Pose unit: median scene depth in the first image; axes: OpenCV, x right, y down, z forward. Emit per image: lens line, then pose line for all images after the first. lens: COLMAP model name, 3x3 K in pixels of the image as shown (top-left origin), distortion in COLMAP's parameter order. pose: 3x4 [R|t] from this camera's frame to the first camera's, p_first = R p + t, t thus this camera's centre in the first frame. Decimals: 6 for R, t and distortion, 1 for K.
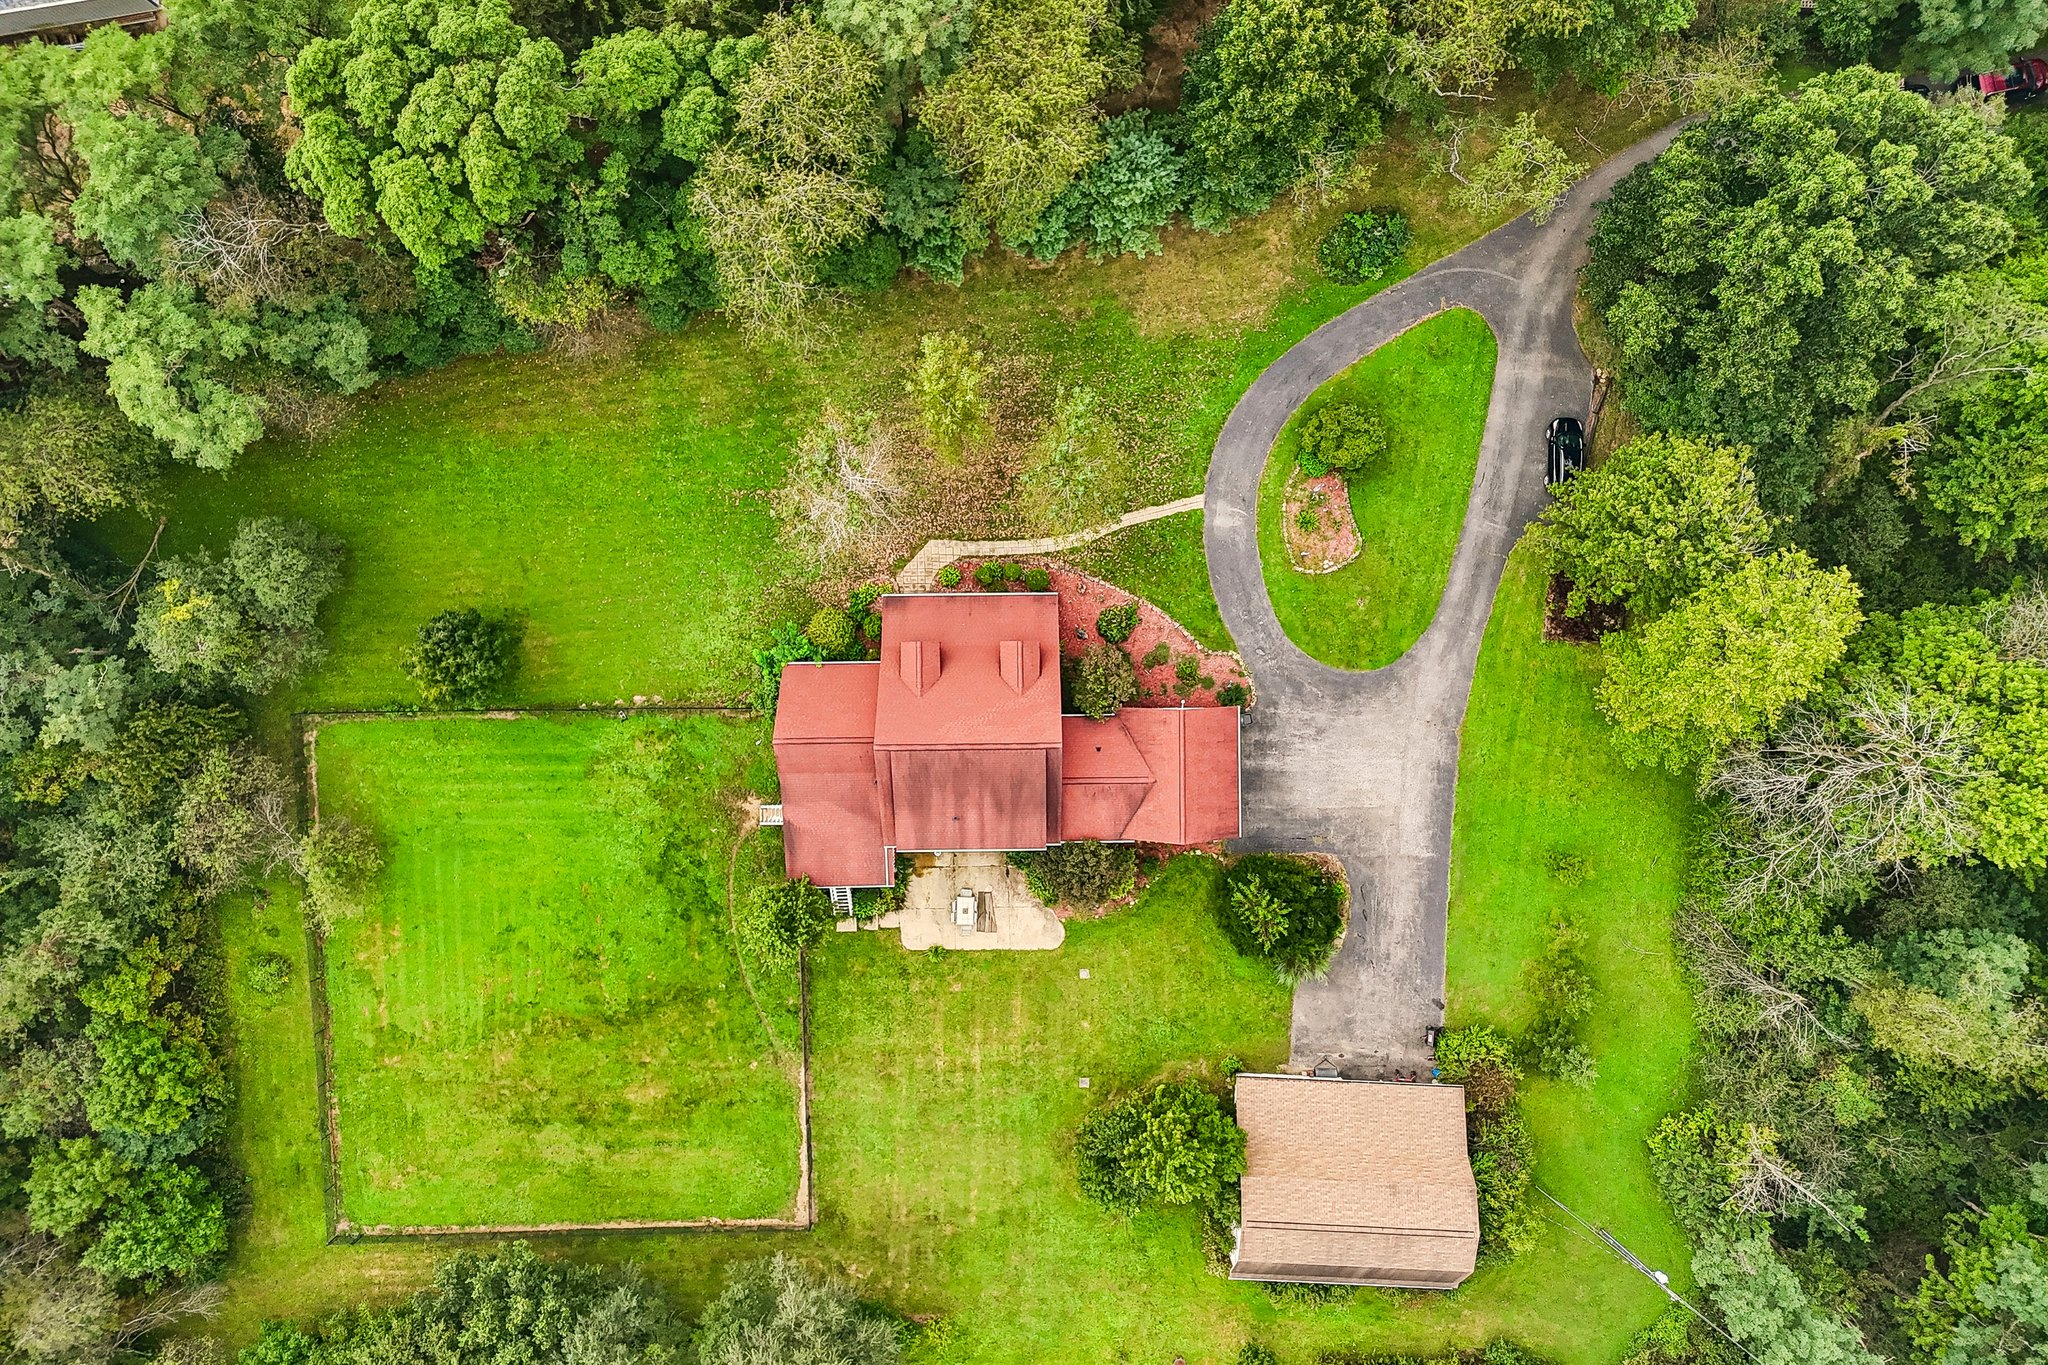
lens RADIAL K [[1483.6, 0, 1024.0], [0, 1483.6, 682.5], [0, 0, 1]] dist [0.019025, -0.001775]
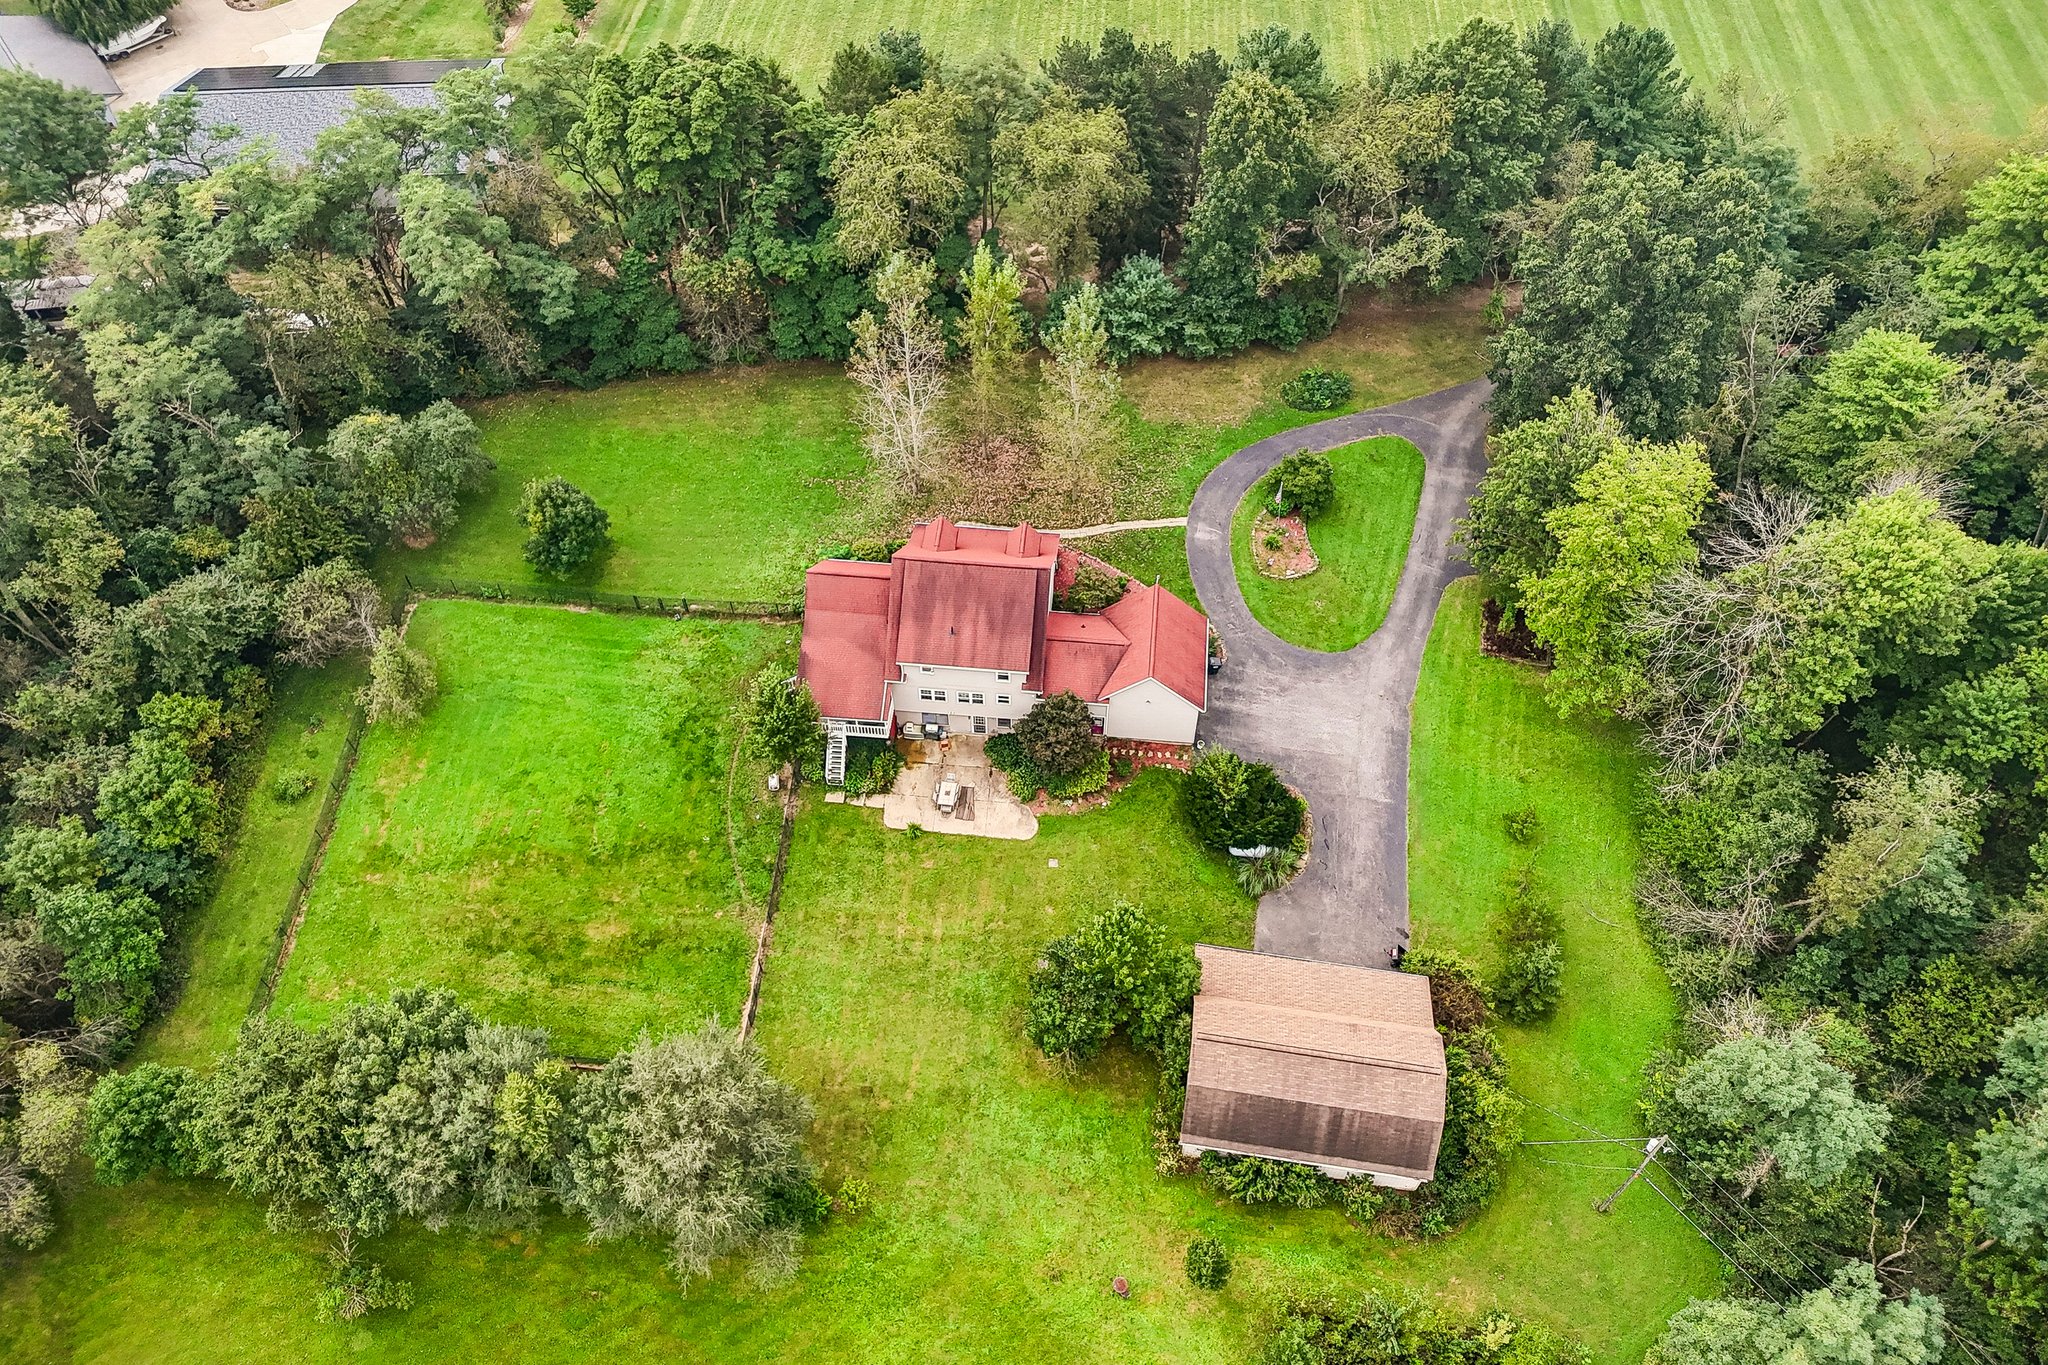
lens RADIAL K [[1483.6, 0, 1024.0], [0, 1483.6, 682.5], [0, 0, 1]] dist [0.019025, -0.001775]
pose [[0.994407, 0.084795, -0.062969, 0.074742], [-0.105618, 0.800324, -0.590191, 0.706701], [0.000350, 0.593541, 0.804804, 0.095970]]
